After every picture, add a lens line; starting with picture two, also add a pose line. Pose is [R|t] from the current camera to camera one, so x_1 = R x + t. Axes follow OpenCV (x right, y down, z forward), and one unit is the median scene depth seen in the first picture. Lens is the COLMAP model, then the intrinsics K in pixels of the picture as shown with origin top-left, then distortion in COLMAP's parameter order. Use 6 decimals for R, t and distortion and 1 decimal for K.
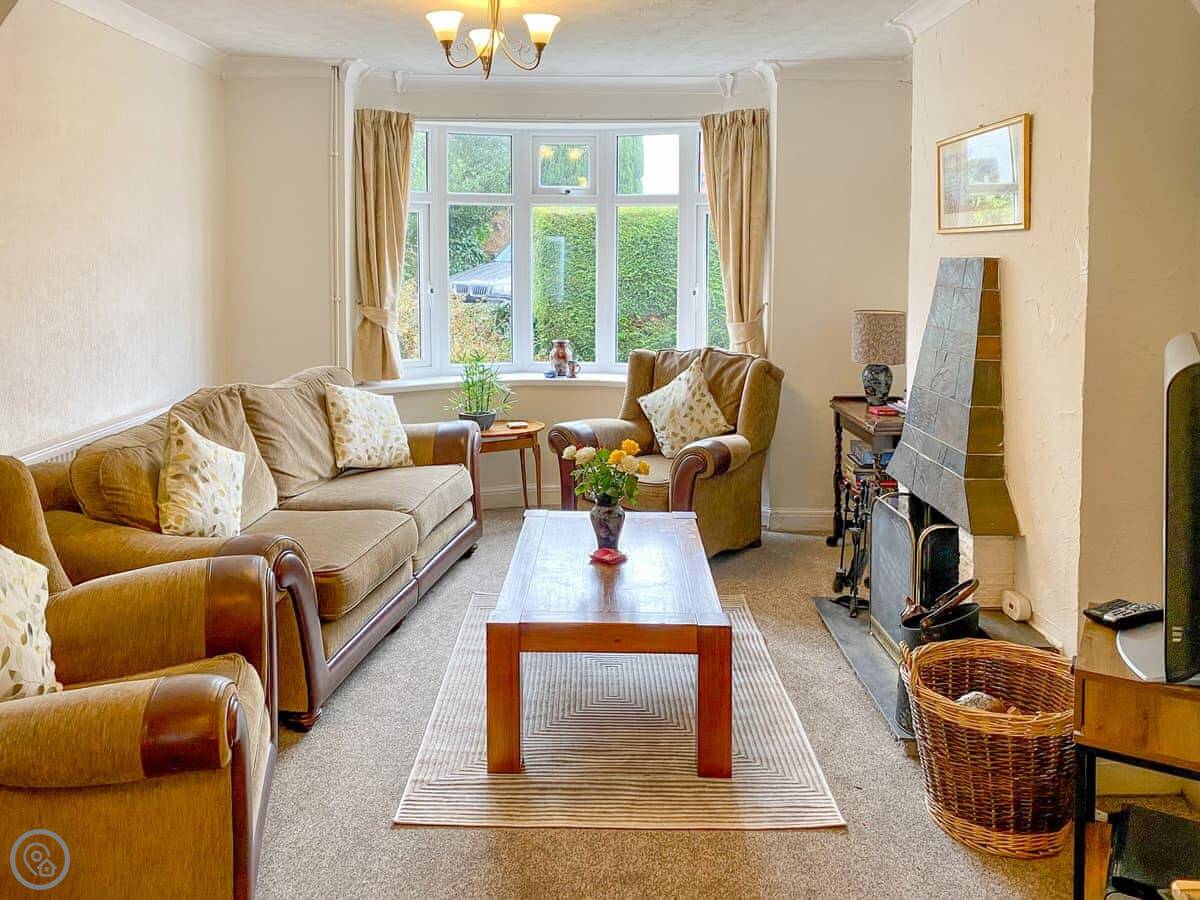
lens RADIAL K [[1799.0, 0, 600.0], [0, 1799.0, 450.0], [0, 0, 1]] dist [0.468997, -5.769482]
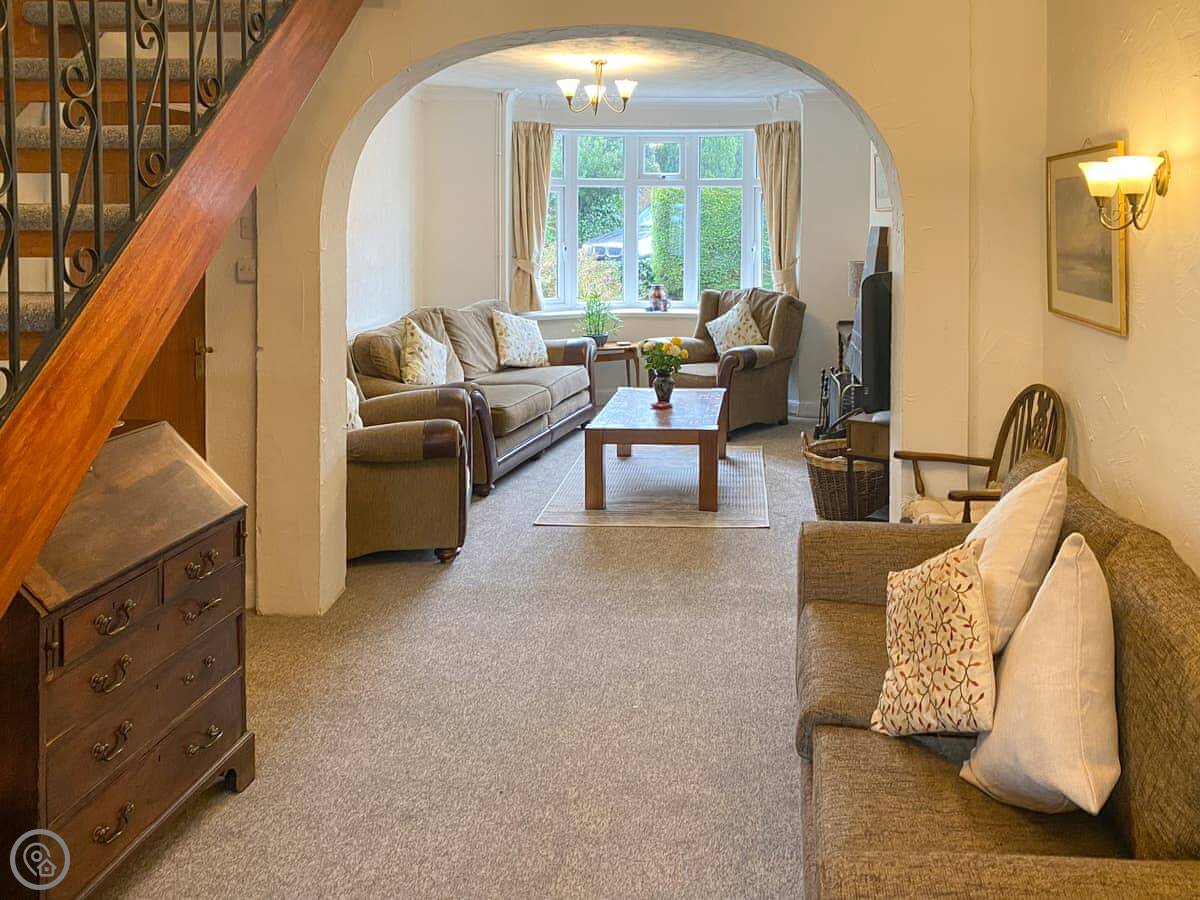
lens RADIAL K [[1799.0, 0, 600.0], [0, 1799.0, 450.0], [0, 0, 1]] dist [0.468997, -5.769482]
pose [[0.996658, 0.011213, -0.080909, 0.057628], [-0.009633, 0.999756, 0.019888, 0.046913], [0.081112, -0.019042, 0.996523, -0.469189]]
